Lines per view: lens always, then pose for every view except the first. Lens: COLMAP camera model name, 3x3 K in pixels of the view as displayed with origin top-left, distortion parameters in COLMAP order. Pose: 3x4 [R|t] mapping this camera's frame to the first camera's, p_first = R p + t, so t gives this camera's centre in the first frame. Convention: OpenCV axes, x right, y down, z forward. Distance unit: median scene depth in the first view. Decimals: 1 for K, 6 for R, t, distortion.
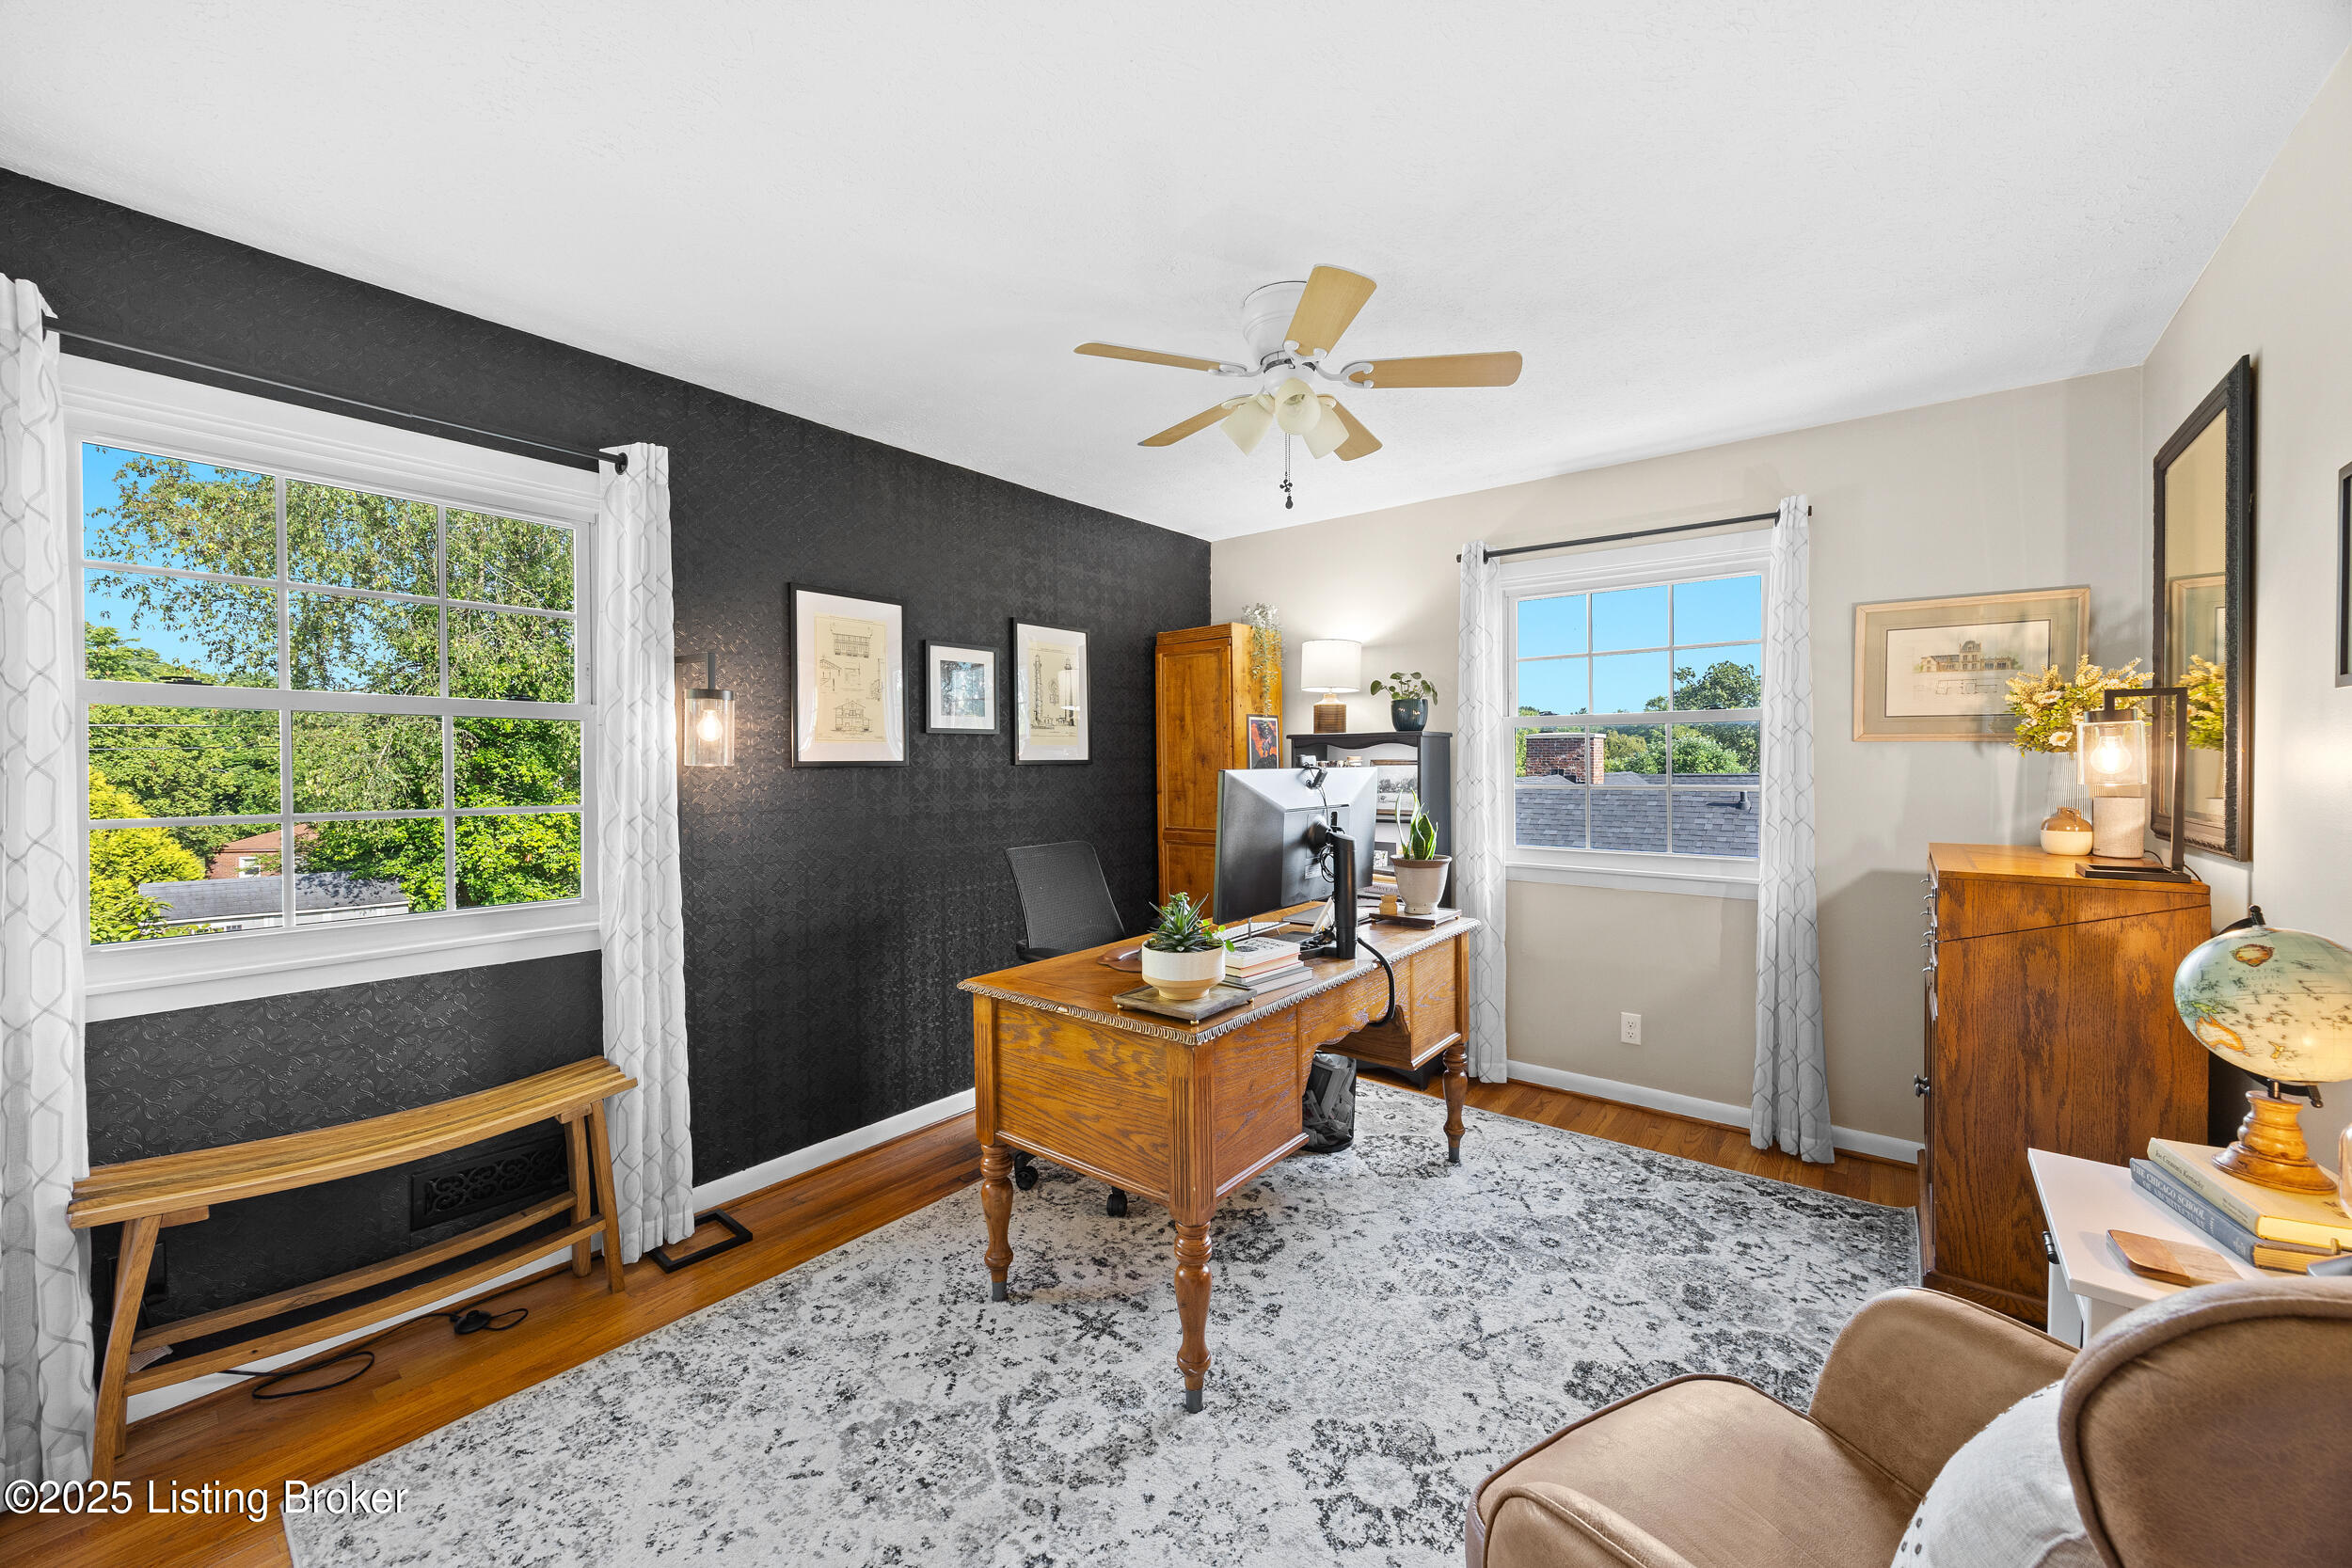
lens RADIAL K [[901.4, 0, 1195.5], [0, 901.4, 772.2], [0, 0, 1]] dist [-0.008811, -0.000023]
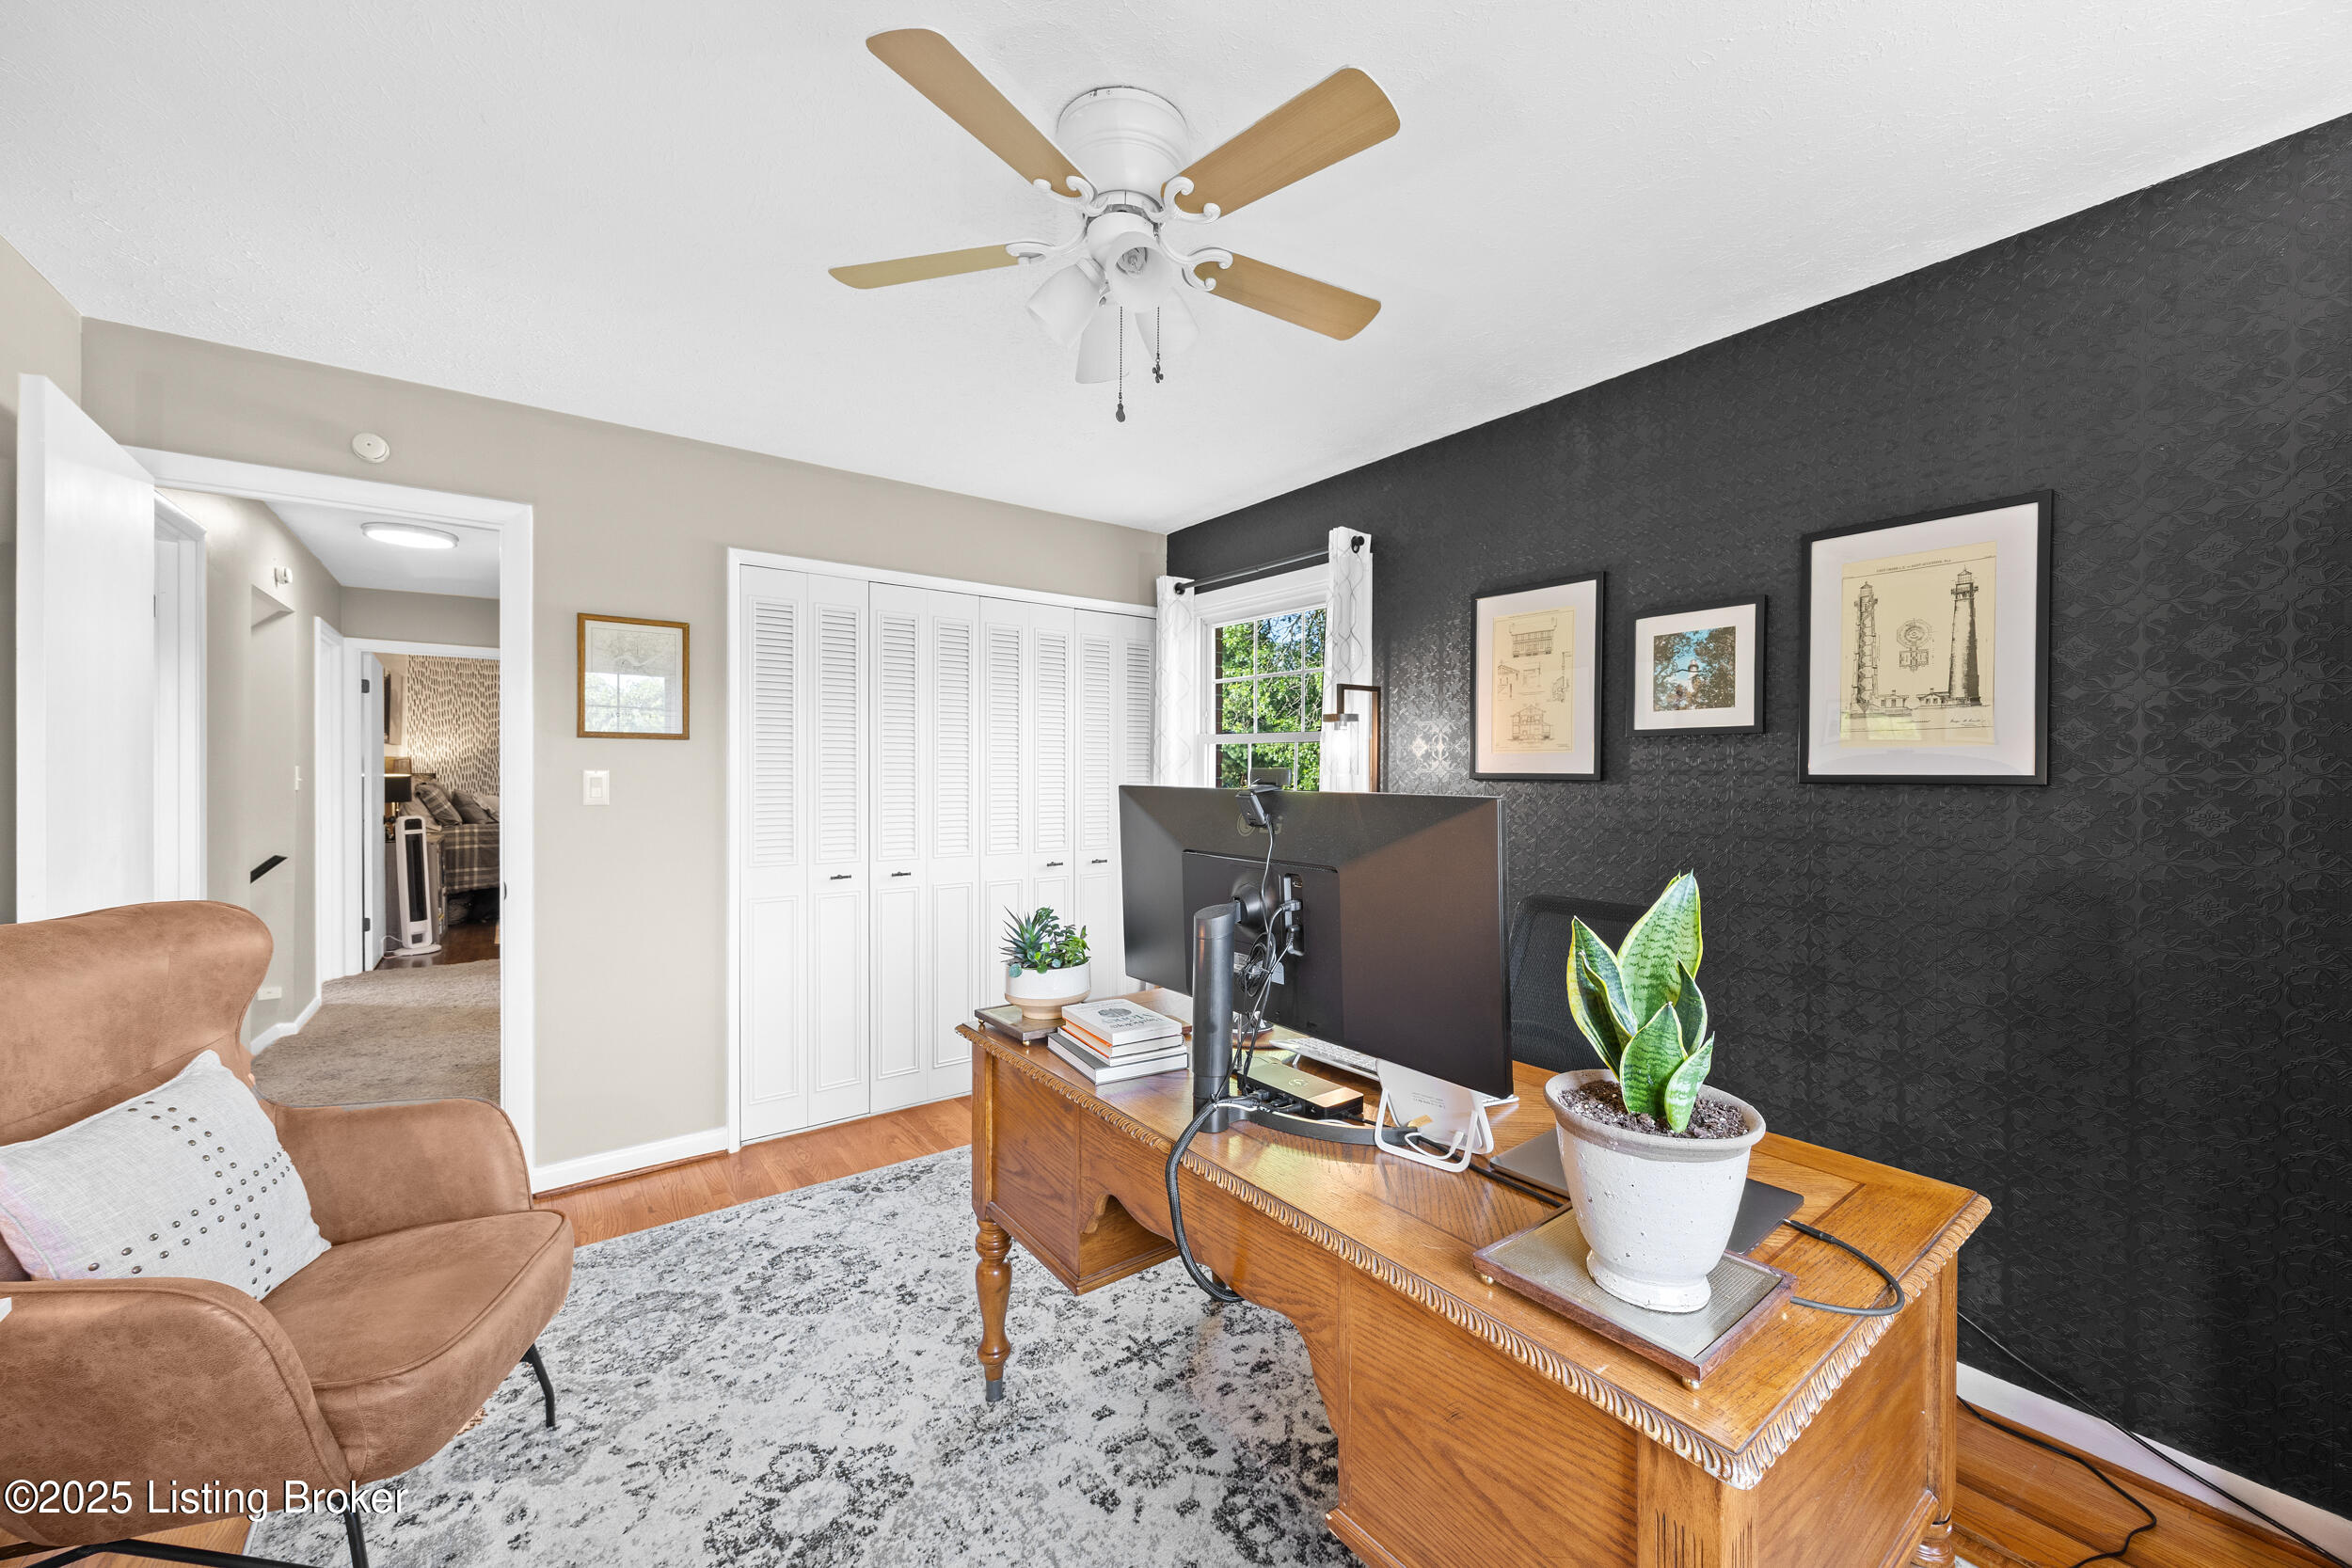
lens RADIAL K [[890.0, 0, 1176.0], [0, 890.0, 784.0], [0, 0, 1]] dist [-0.011646, -0.000186]
pose [[-0.270686, 0.017260, -0.962513, 0.779804], [-0.020852, 0.999500, 0.023787, -0.021264], [0.962442, 0.026509, -0.270190, 1.251498]]
